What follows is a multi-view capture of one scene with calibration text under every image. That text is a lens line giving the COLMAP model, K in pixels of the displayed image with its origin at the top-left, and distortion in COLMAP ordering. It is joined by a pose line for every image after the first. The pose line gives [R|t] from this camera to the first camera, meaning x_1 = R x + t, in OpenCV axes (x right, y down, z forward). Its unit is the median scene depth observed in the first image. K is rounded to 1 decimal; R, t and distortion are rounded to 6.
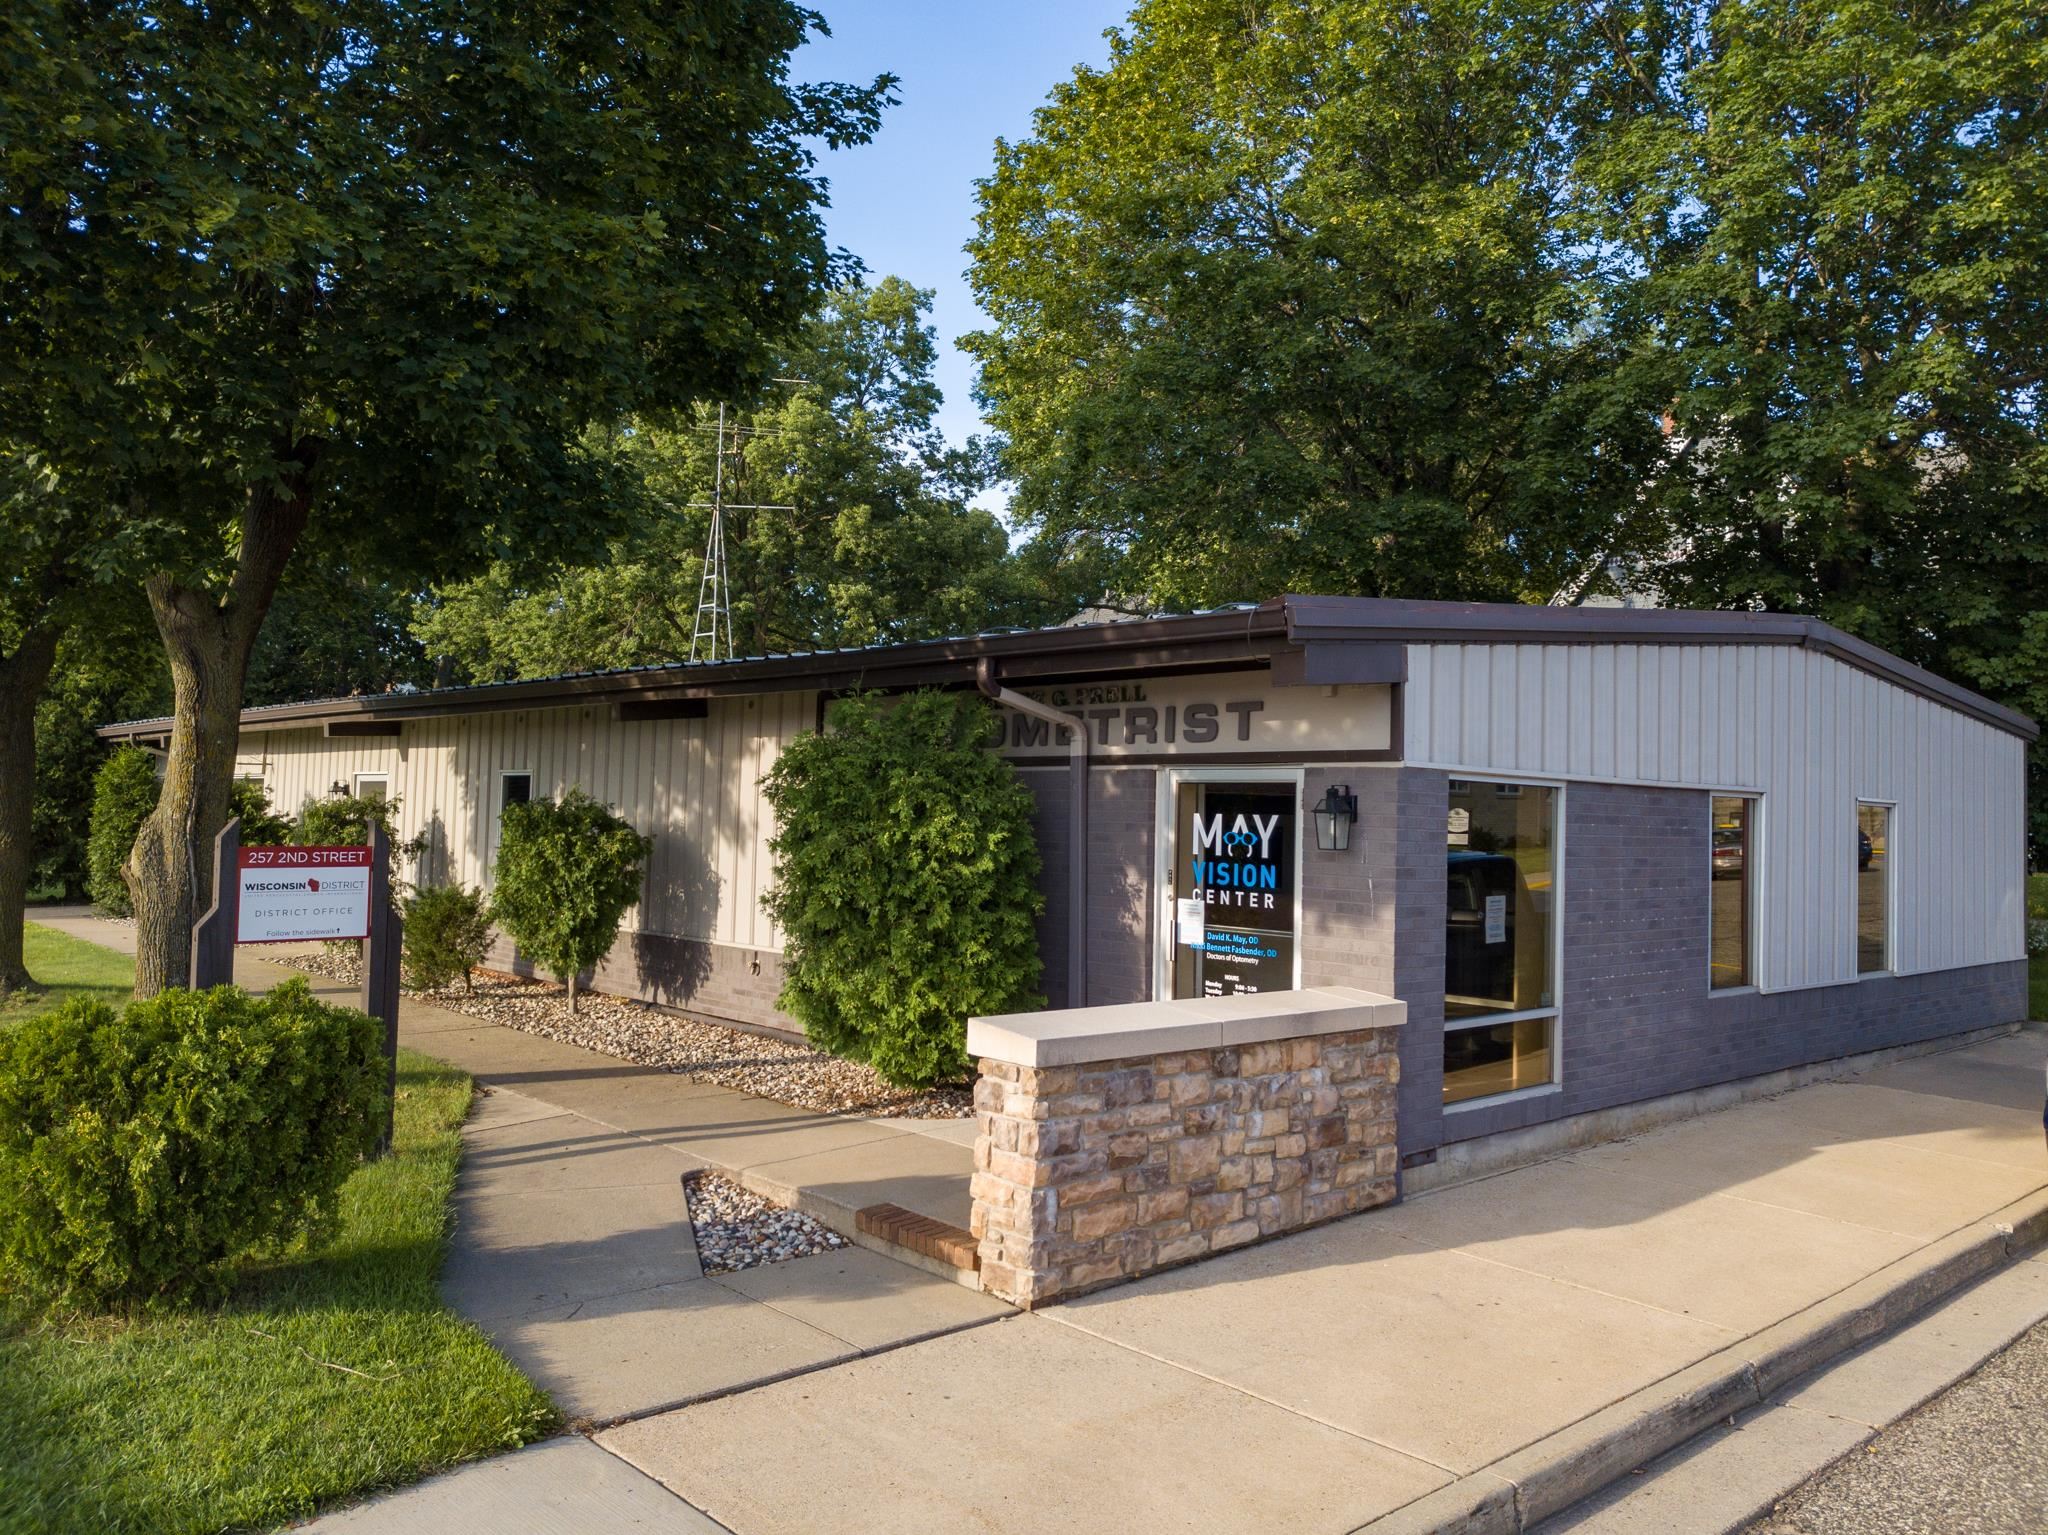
lens RADIAL K [[1530.4, 0, 1022.6], [0, 1530.4, 730.1], [0, 0, 1]] dist [0.049261, -0.057645]
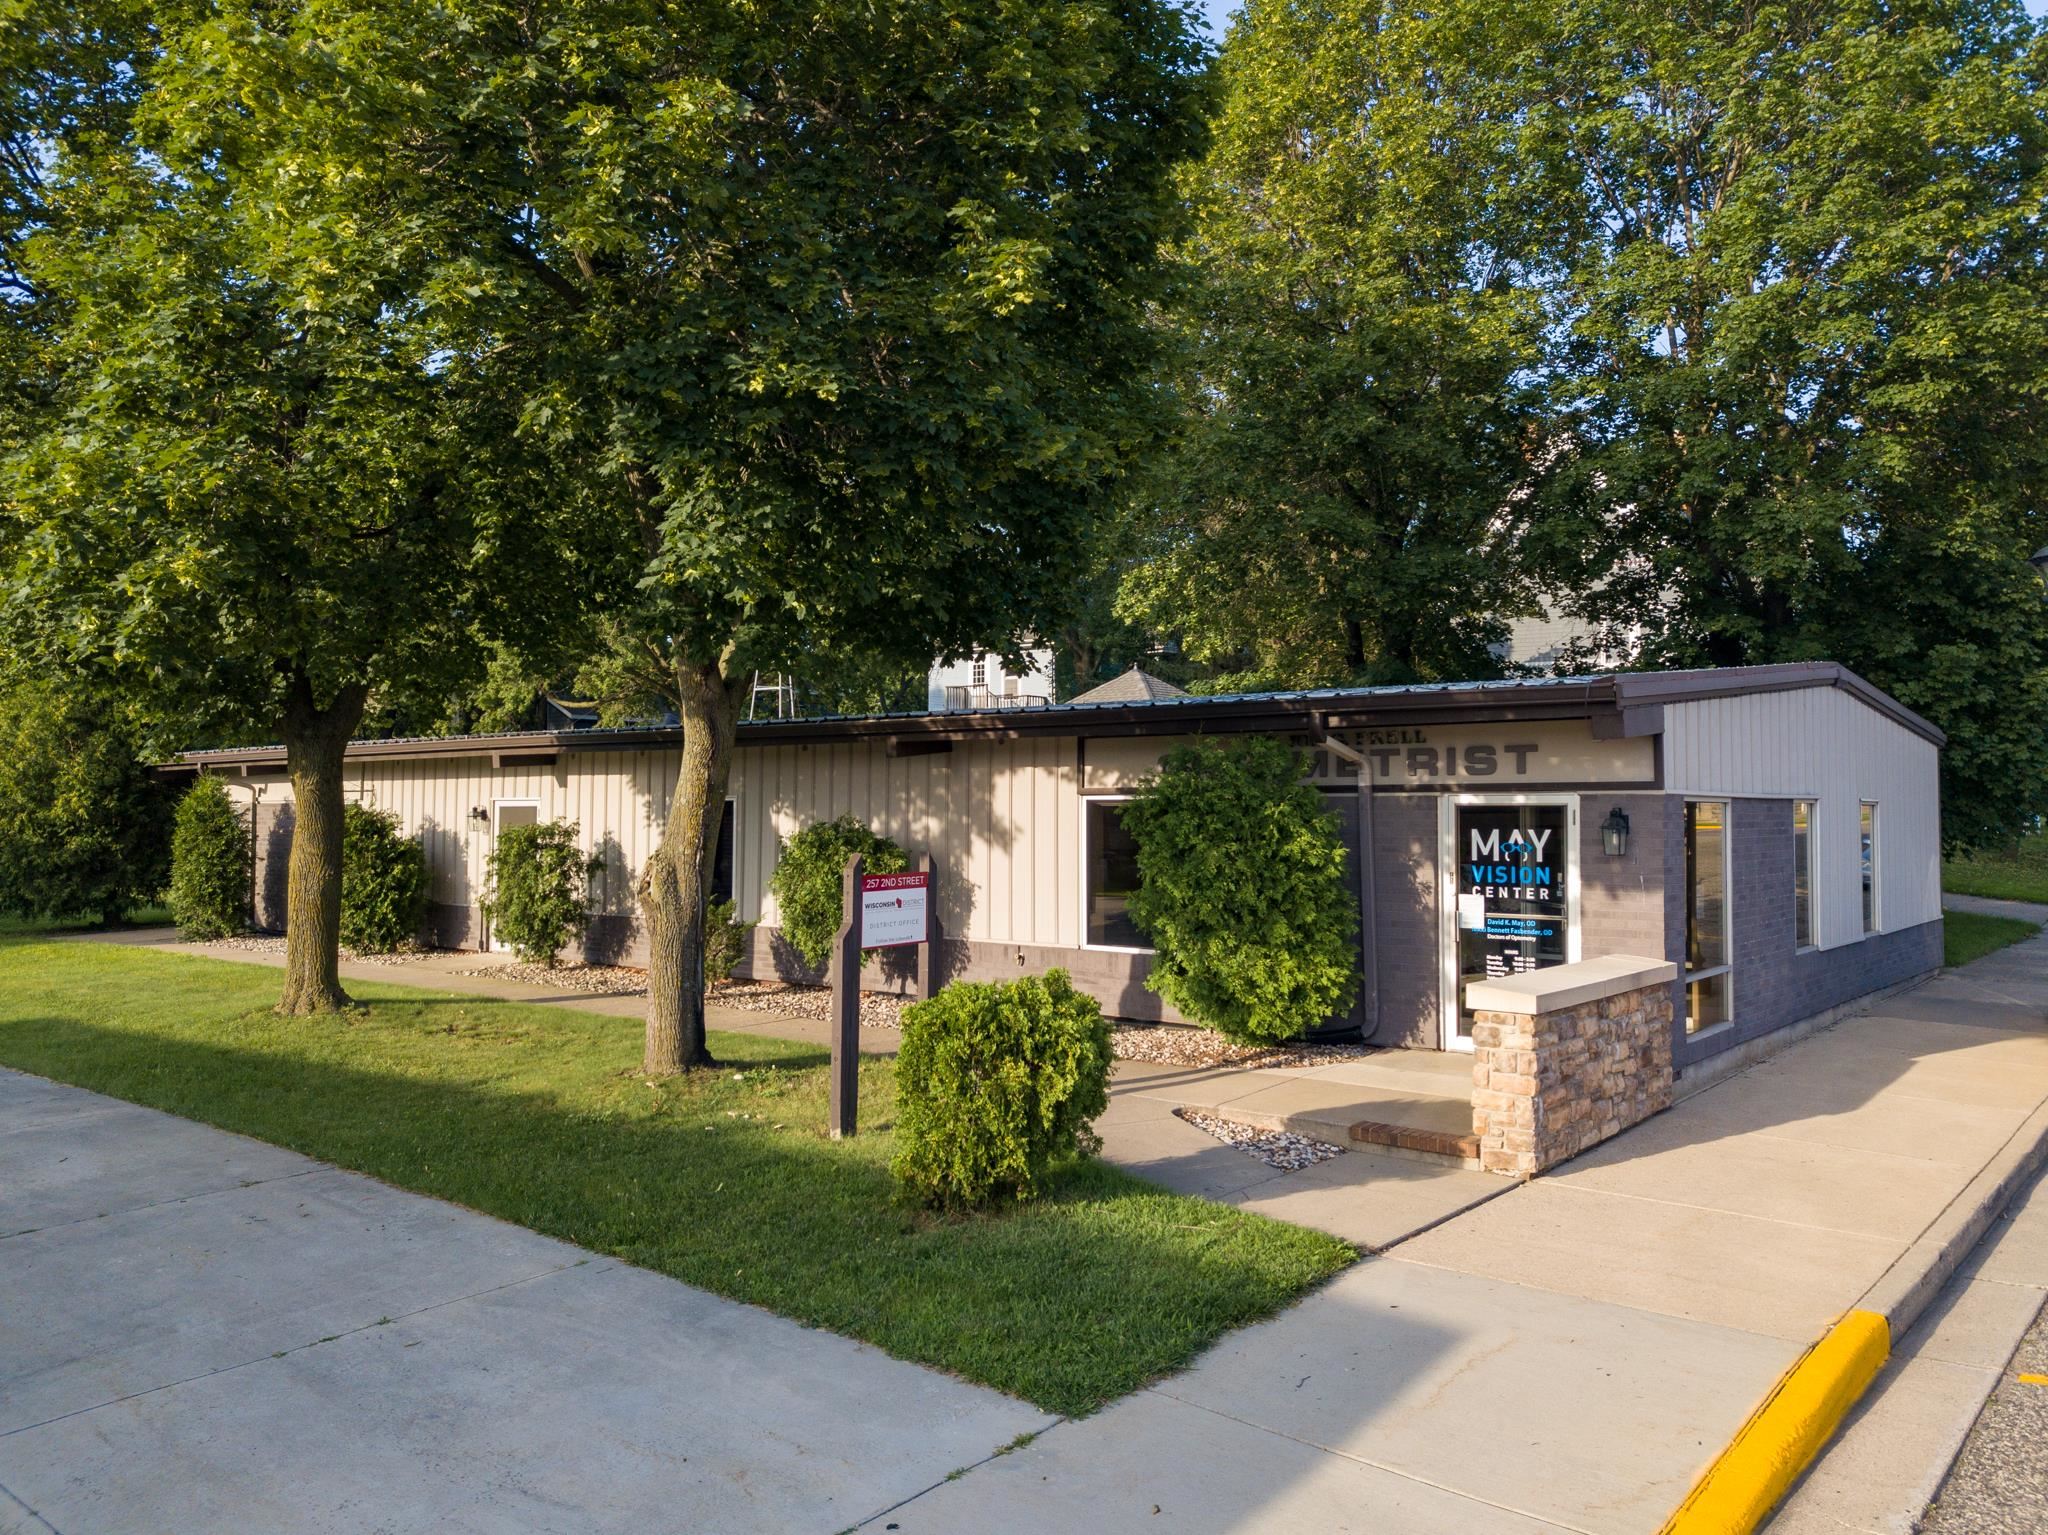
lens RADIAL K [[1530.4, 0, 1022.6], [0, 1530.4, 730.1], [0, 0, 1]] dist [0.049261, -0.057645]
pose [[0.989769, -0.016812, 0.141688, -0.469769], [0.015978, 0.999848, 0.007024, -0.047580], [-0.141784, -0.004688, 0.989886, -0.263733]]
